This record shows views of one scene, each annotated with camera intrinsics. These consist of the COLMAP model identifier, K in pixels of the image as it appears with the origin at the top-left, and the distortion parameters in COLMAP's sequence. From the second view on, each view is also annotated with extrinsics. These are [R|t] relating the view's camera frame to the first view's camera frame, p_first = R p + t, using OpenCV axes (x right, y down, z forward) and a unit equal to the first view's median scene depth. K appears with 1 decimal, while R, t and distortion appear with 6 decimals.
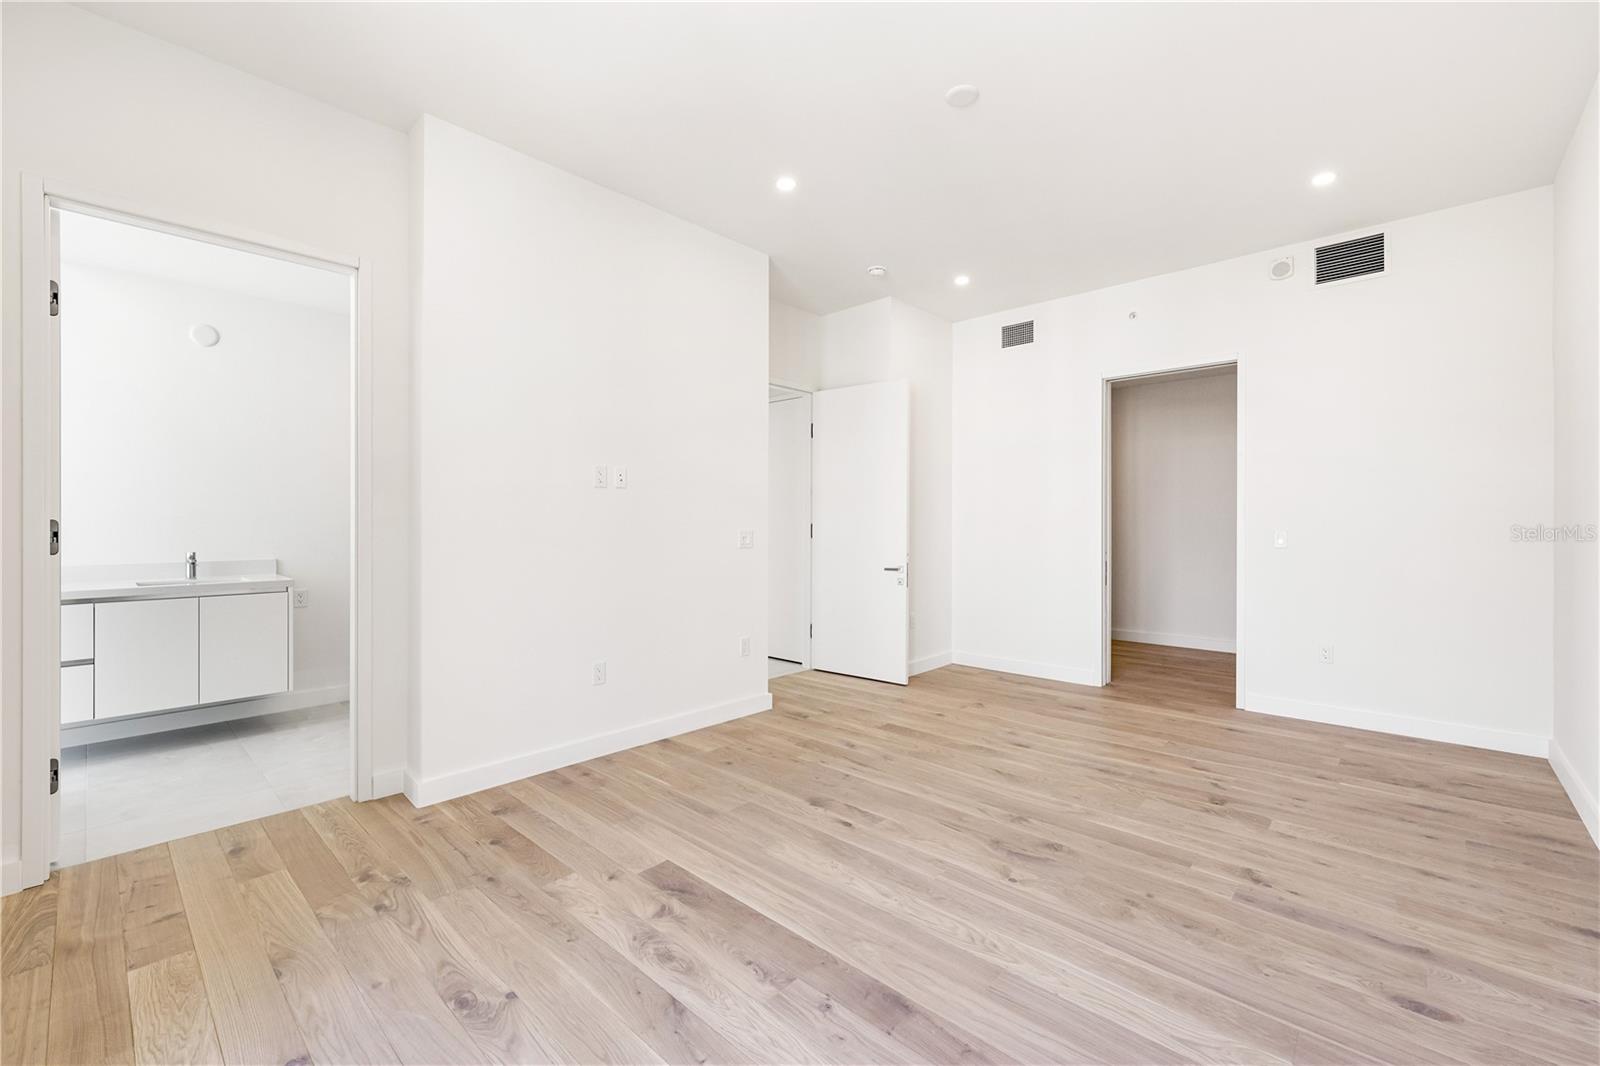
lens RADIAL K [[670.7, 0, 796.9], [0, 670.7, 526.7], [0, 0, 1]] dist [-0.000120, -0.000308]
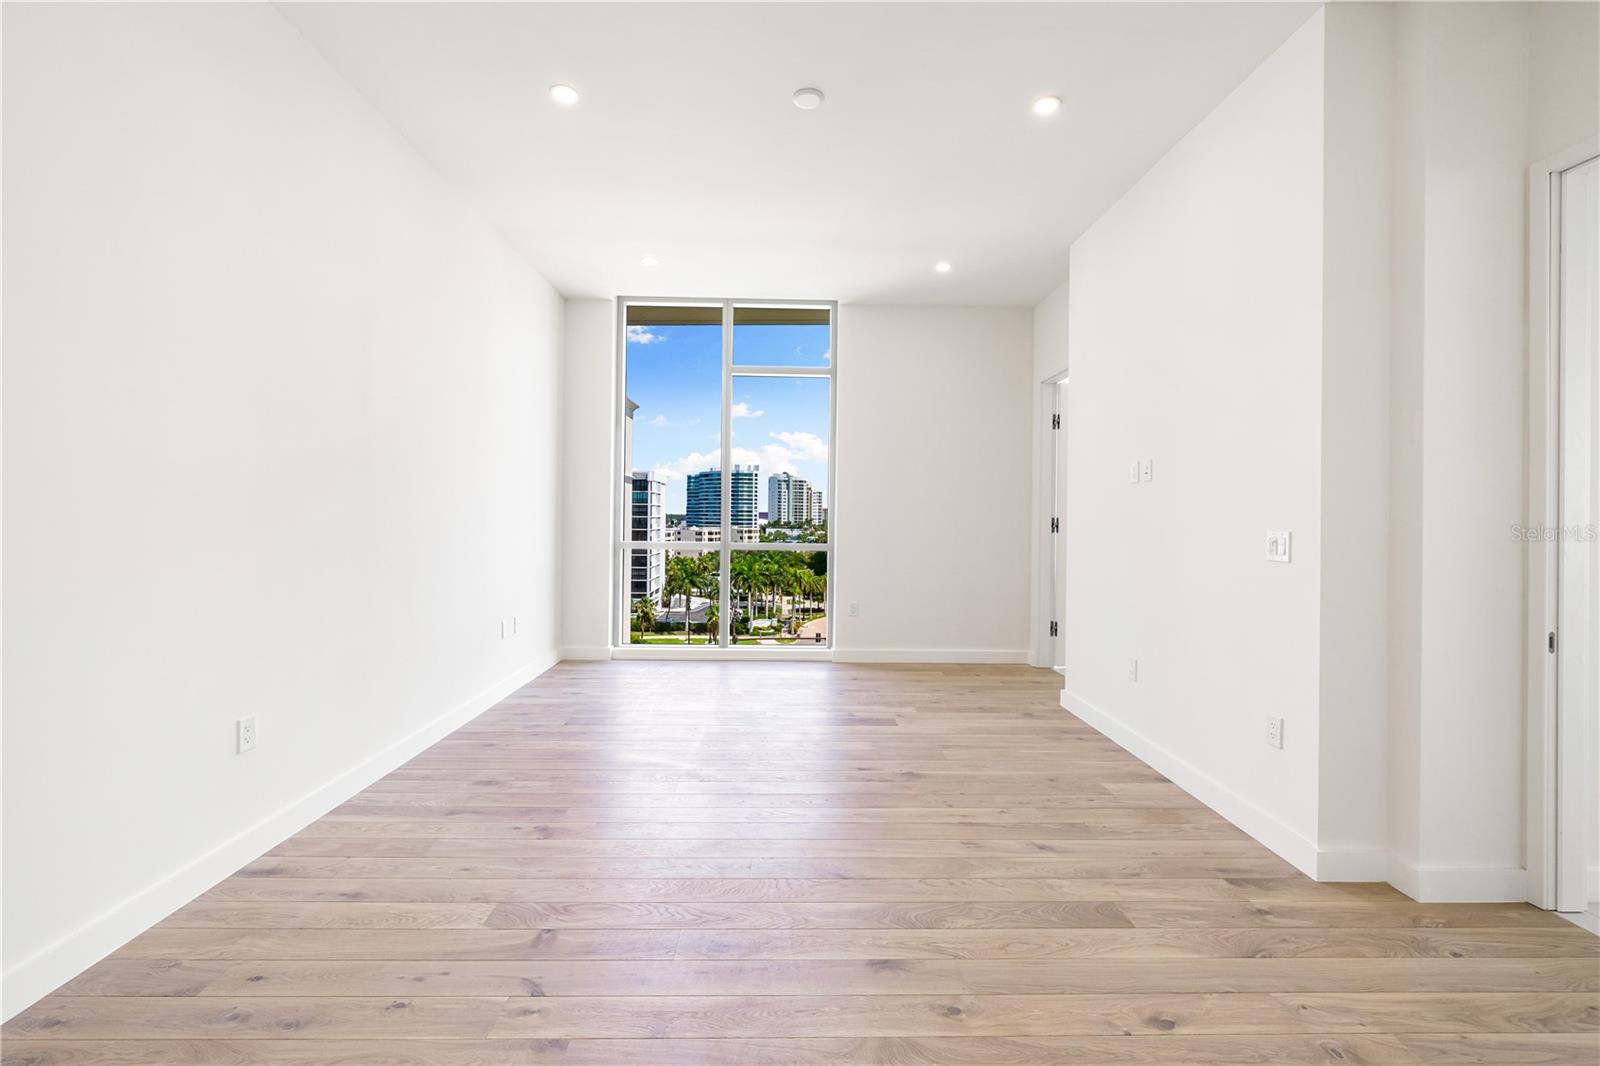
lens RADIAL K [[670.7, 0, 796.9], [0, 670.7, 526.7], [0, 0, 1]] dist [-0.000120, -0.000308]
pose [[-0.719669, 0.000990, -0.694317, 0.875325], [-0.015058, 0.999742, 0.017032, -0.002799], [0.694154, 0.022713, -0.719468, 1.577012]]
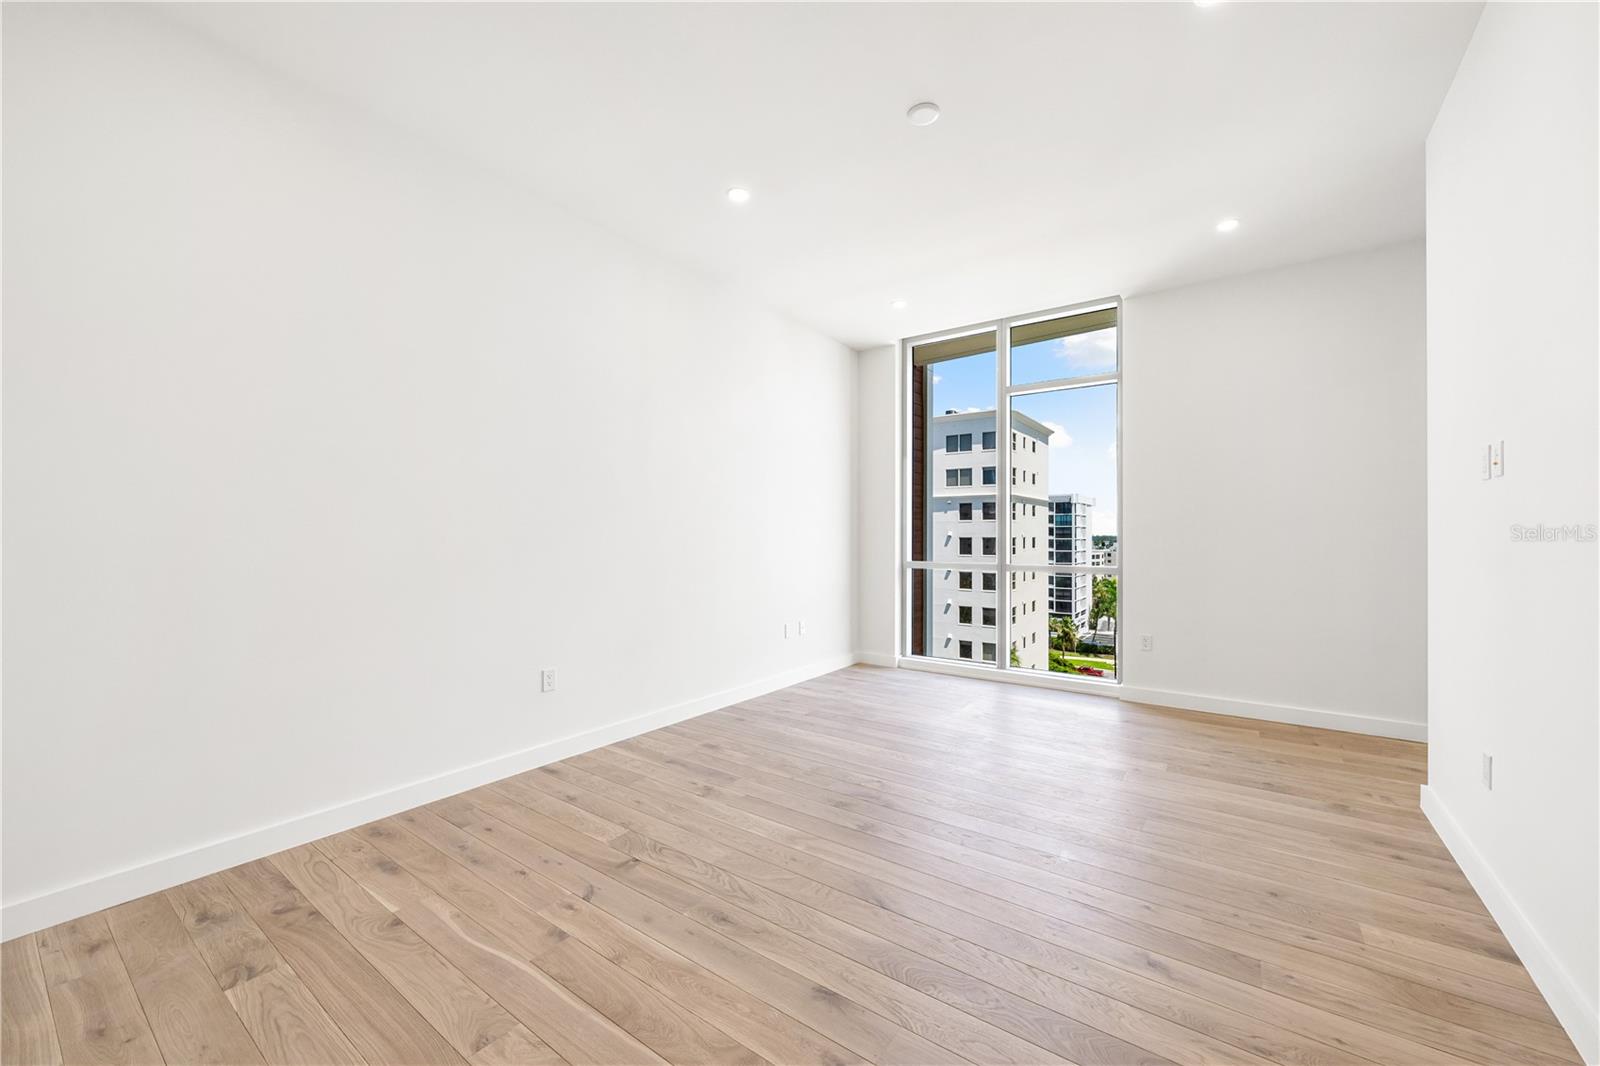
lens RADIAL K [[617.9, 0, 795.6], [0, 617.9, 544.0], [0, 0, 1]] dist [-0.001396, 0.000067]
pose [[-0.992748, -0.001630, -0.120207, 0.499104], [-0.003613, 0.999861, 0.016281, -0.004758], [0.120164, 0.016597, -0.992615, 1.731703]]
